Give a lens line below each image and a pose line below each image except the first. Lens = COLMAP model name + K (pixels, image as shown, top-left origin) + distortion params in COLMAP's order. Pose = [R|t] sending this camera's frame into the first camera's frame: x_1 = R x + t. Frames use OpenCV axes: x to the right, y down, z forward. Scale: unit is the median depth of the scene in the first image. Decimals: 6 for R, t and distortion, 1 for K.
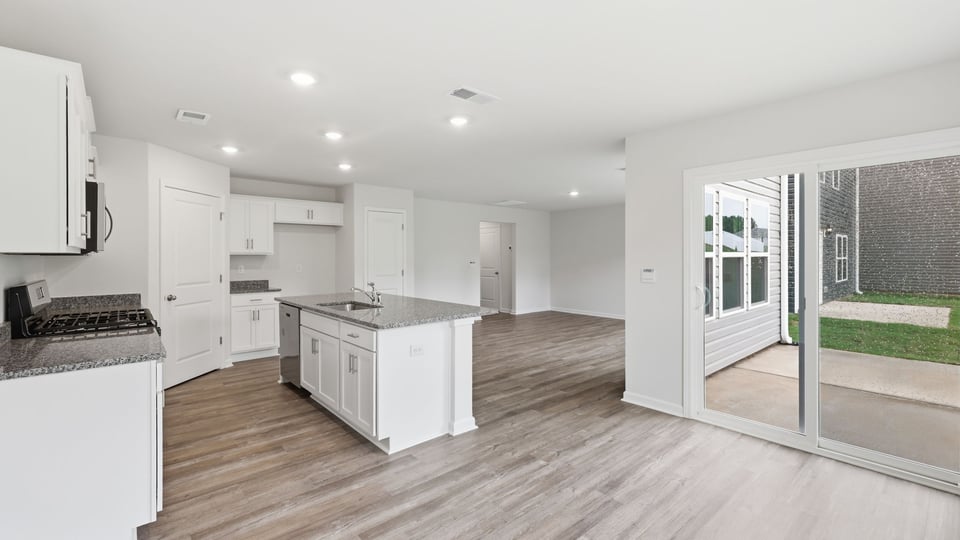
lens RADIAL K [[413.3, 0, 477.9], [0, 413.3, 257.3], [0, 0, 1]] dist [0.007199, -0.001507]
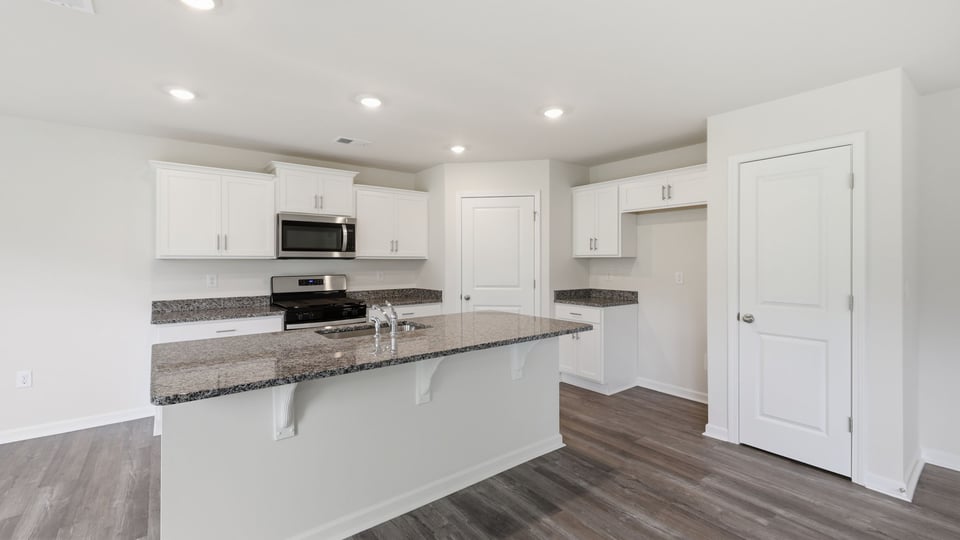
lens RADIAL K [[413.3, 0, 473.5], [0, 413.3, 260.0], [0, 0, 1]] dist [0.007199, -0.001507]
pose [[-0.072050, 0.002198, -0.997399, 0.346469], [0.000380, 0.999998, 0.002176, -0.004262], [0.997401, -0.000223, -0.072051, 1.083262]]
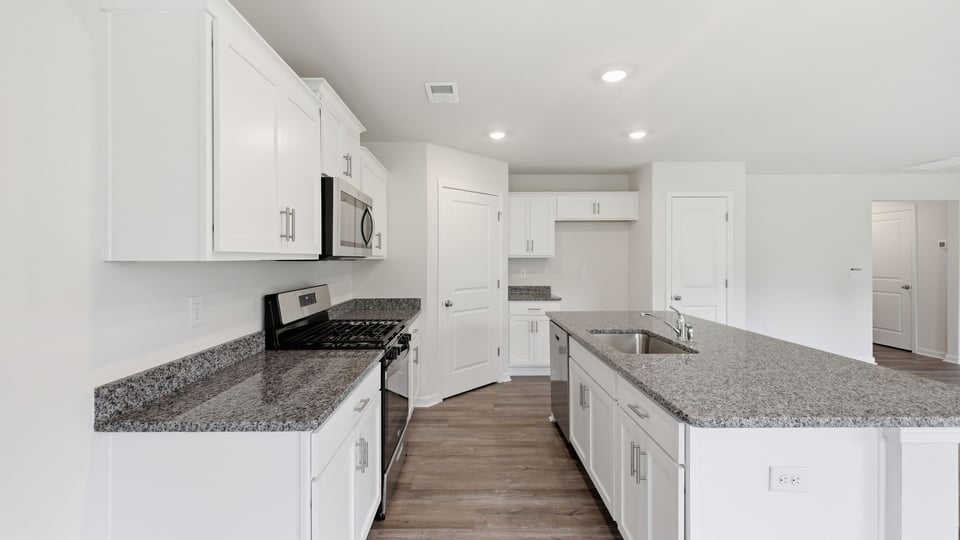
lens RADIAL K [[413.3, 0, 469.5], [0, 413.3, 256.3], [0, 0, 1]] dist [0.007199, -0.001507]
pose [[0.751798, -0.000884, -0.659392, -0.077703], [-0.002202, 0.999990, -0.003851, -0.007108], [0.659389, 0.004348, 0.751789, 0.315990]]
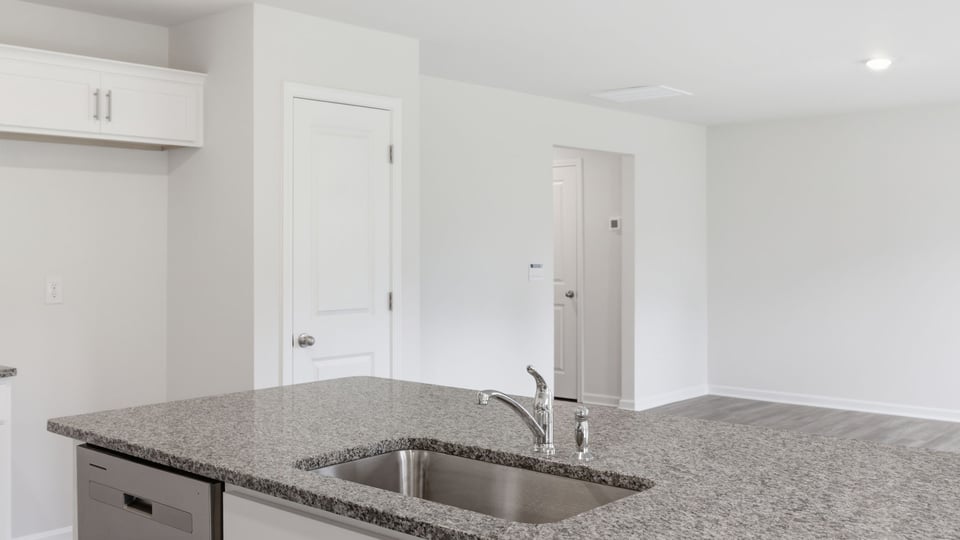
lens RADIAL K [[964.4, 0, 474.2], [0, 964.4, 237.7], [0, 0, 1]] dist [-0.005948, 0.000000]
pose [[0.992714, -0.001289, 0.120490, -0.327382], [0.002848, 0.999914, -0.012773, -0.001824], [-0.120463, 0.013023, 0.992632, 0.430727]]
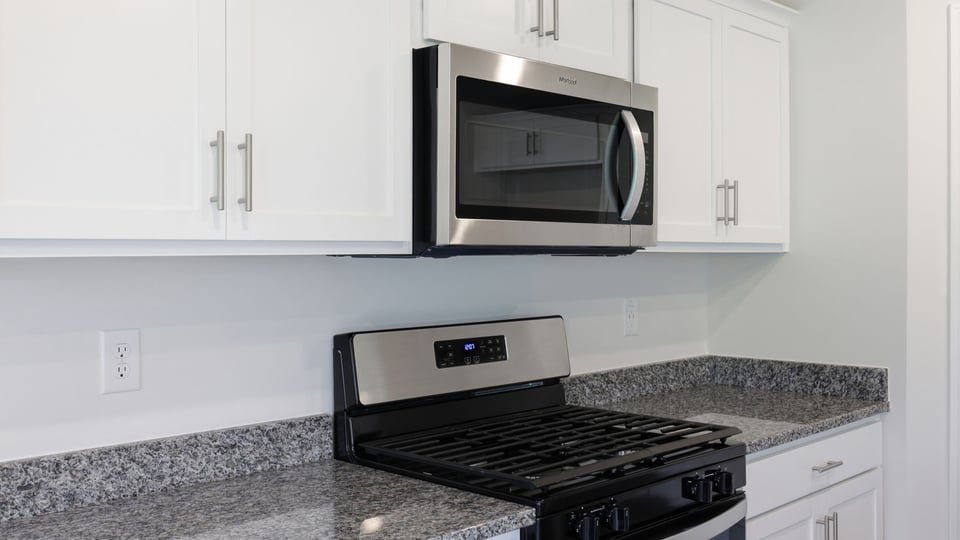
lens RADIAL K [[964.4, 0, 477.1], [0, 964.4, 266.3], [0, 0, 1]] dist [-0.005948, 0.000000]
pose [[0.080380, 0.019656, -0.996570, -0.075368], [-0.000924, 0.999807, 0.019645, -0.008202], [0.996764, -0.000658, 0.080383, 0.567048]]
